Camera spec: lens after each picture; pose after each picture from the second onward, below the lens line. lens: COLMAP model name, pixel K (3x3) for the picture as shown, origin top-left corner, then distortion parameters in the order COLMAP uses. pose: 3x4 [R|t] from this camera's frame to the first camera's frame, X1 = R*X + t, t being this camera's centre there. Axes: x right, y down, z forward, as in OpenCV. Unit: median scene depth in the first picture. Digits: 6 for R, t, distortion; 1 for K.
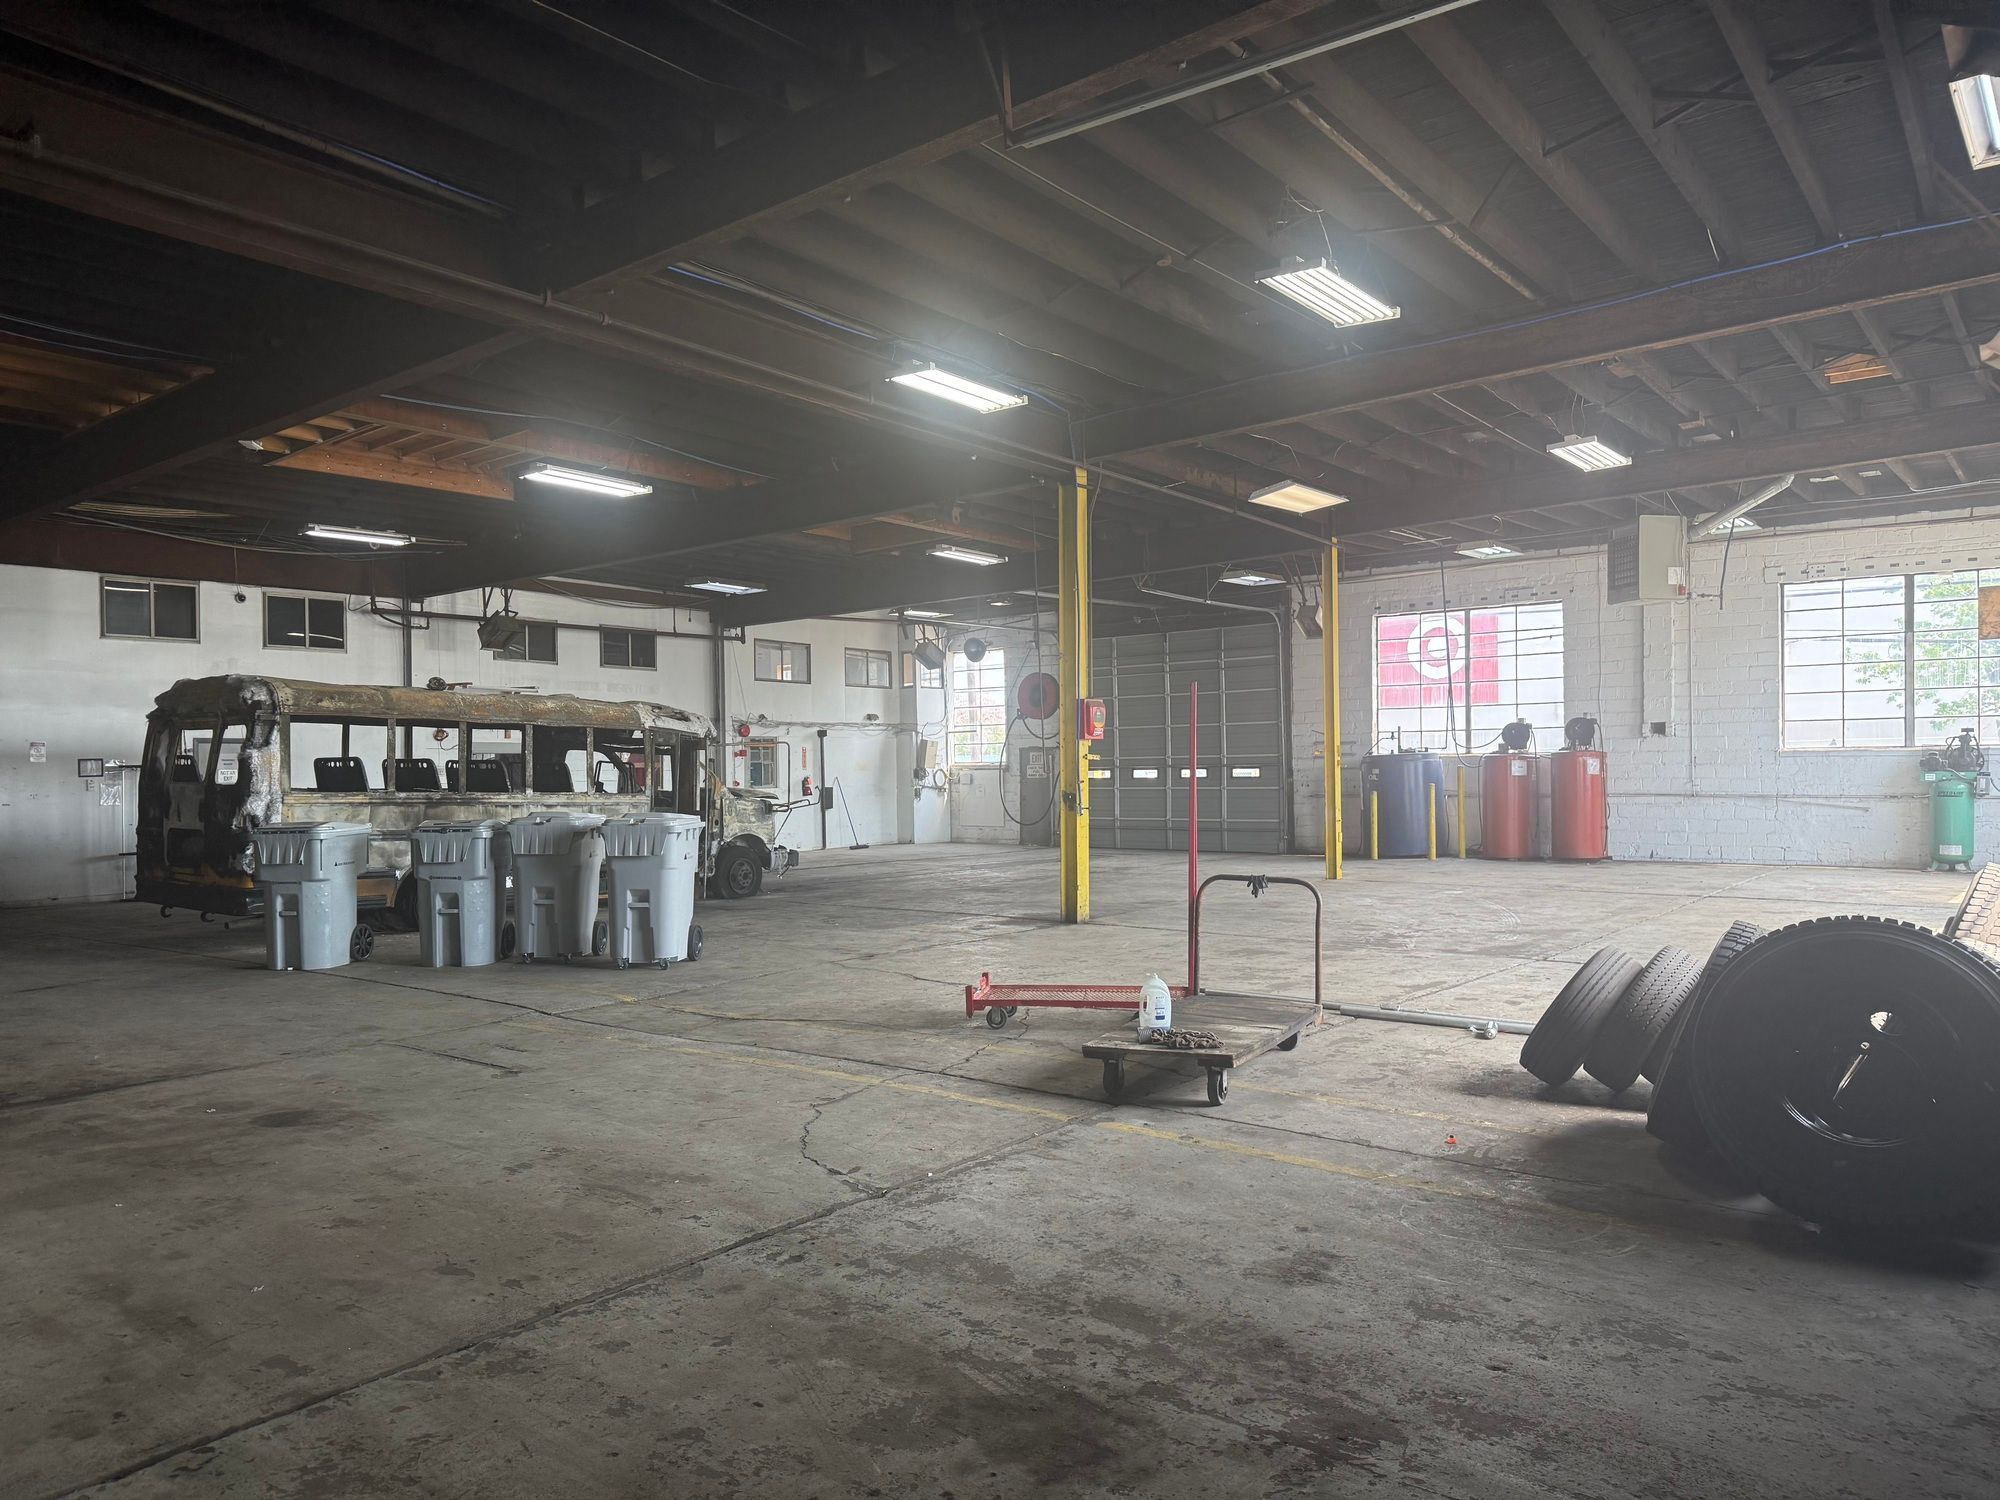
lens RADIAL K [[1413.1, 0, 1001.2], [0, 1413.1, 758.4], [0, 0, 1]] dist [0.023956, -0.052110]
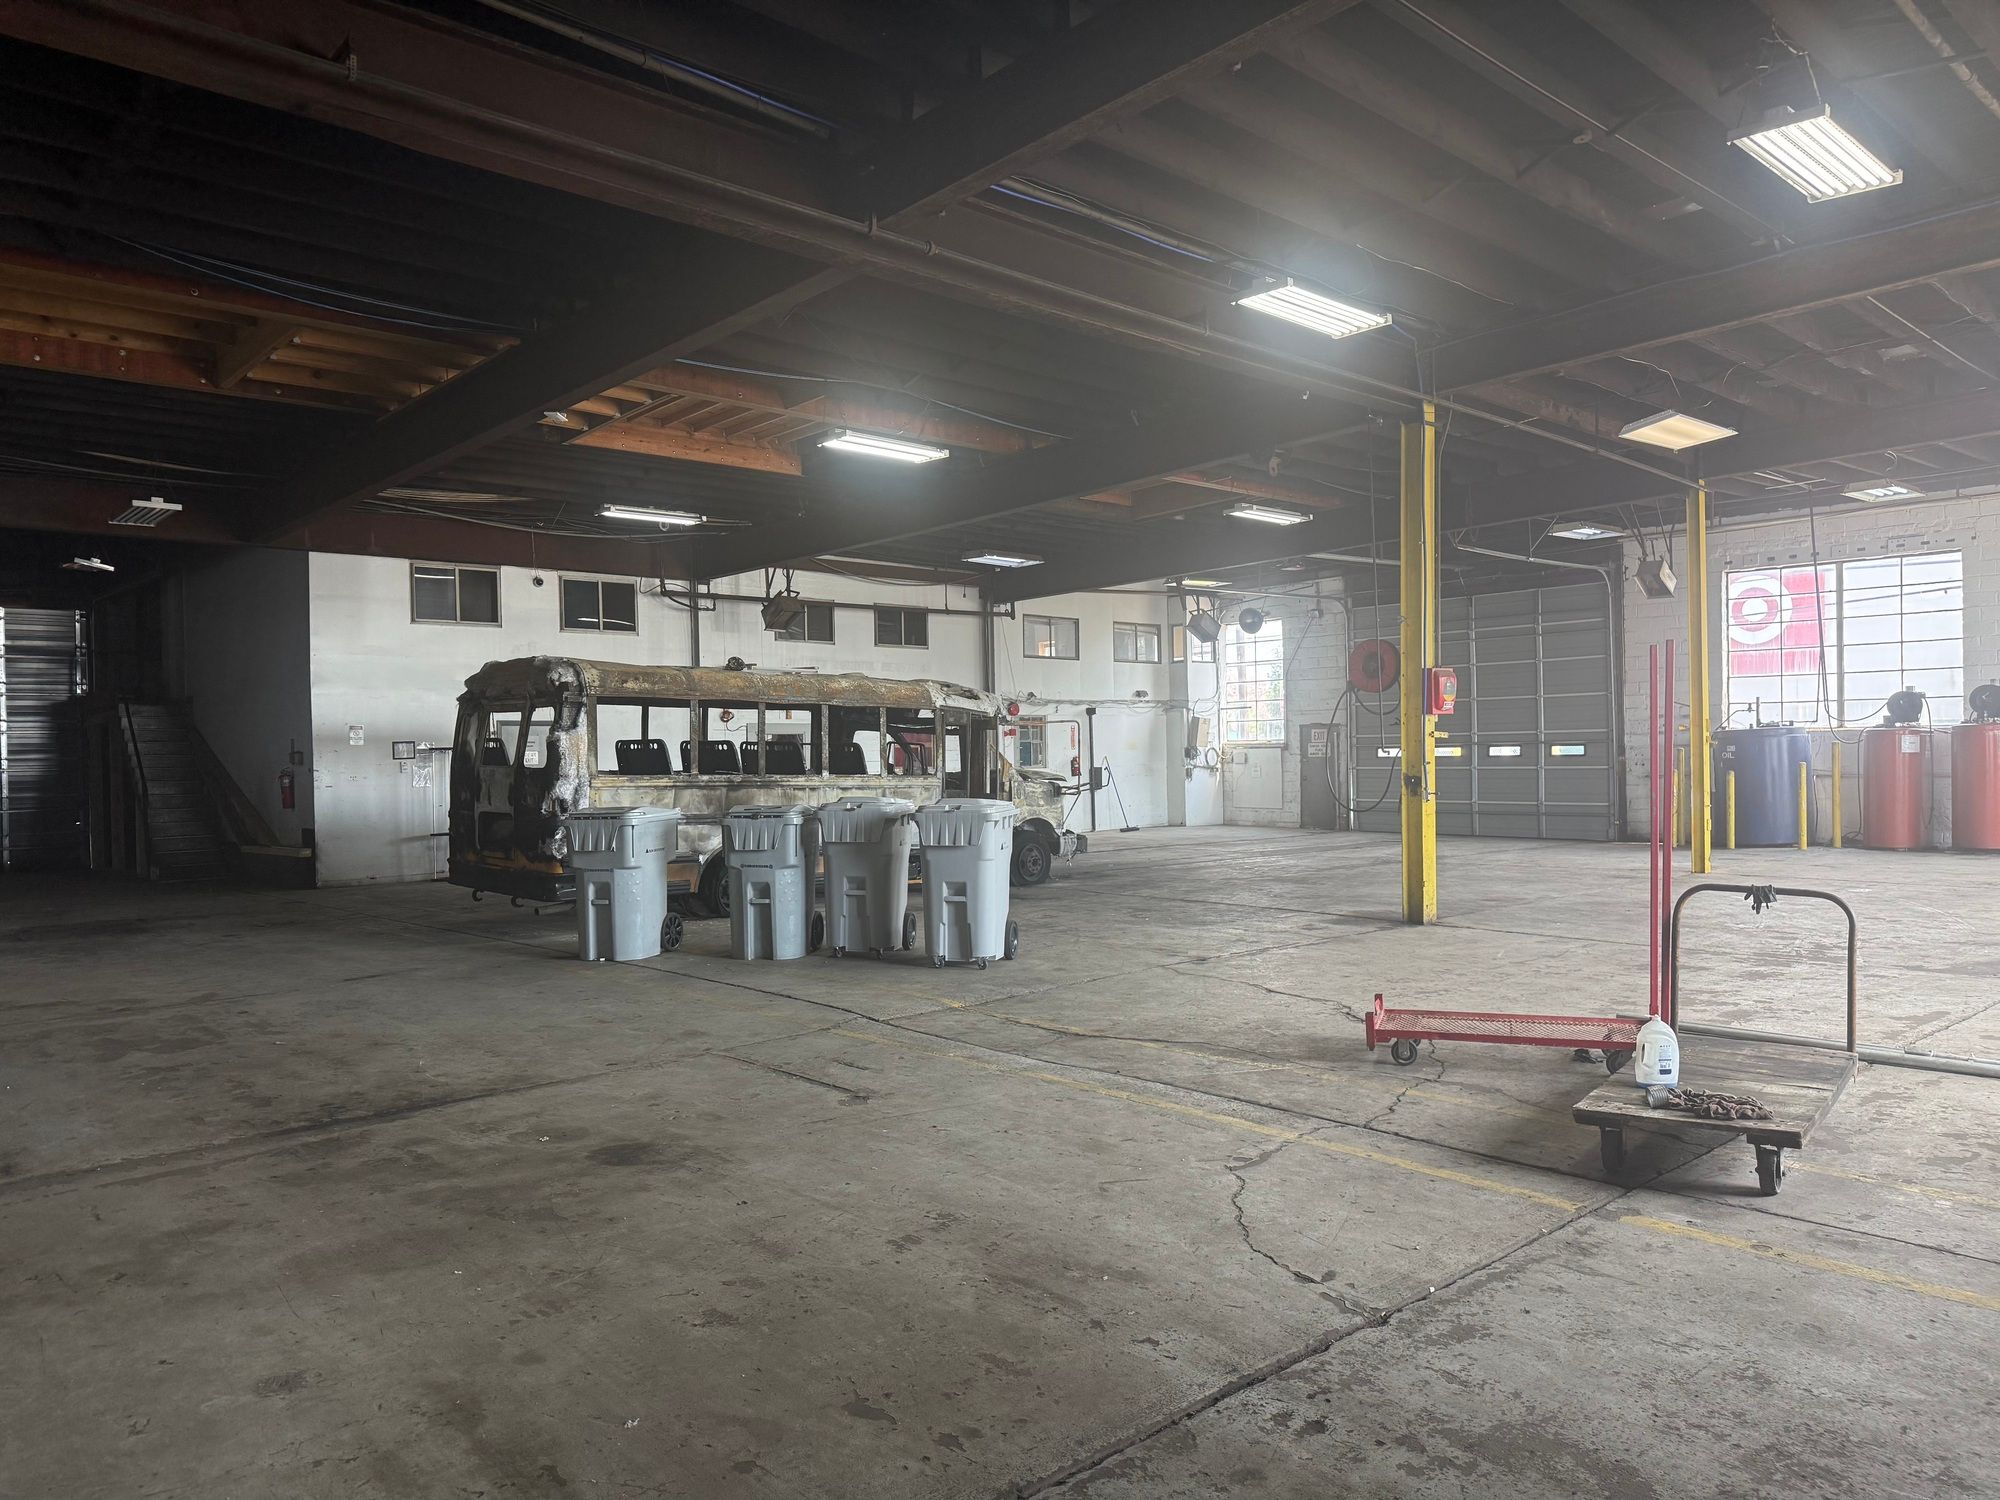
lens RADIAL K [[1383.6, 0, 947.5], [0, 1383.6, 747.2], [0, 0, 1]] dist [0.129989, -0.245402]
pose [[0.980717, -0.003814, -0.195397, -0.072883], [0.005374, 0.999958, 0.007452, -0.001416], [0.195361, -0.008358, 0.980696, 0.099122]]
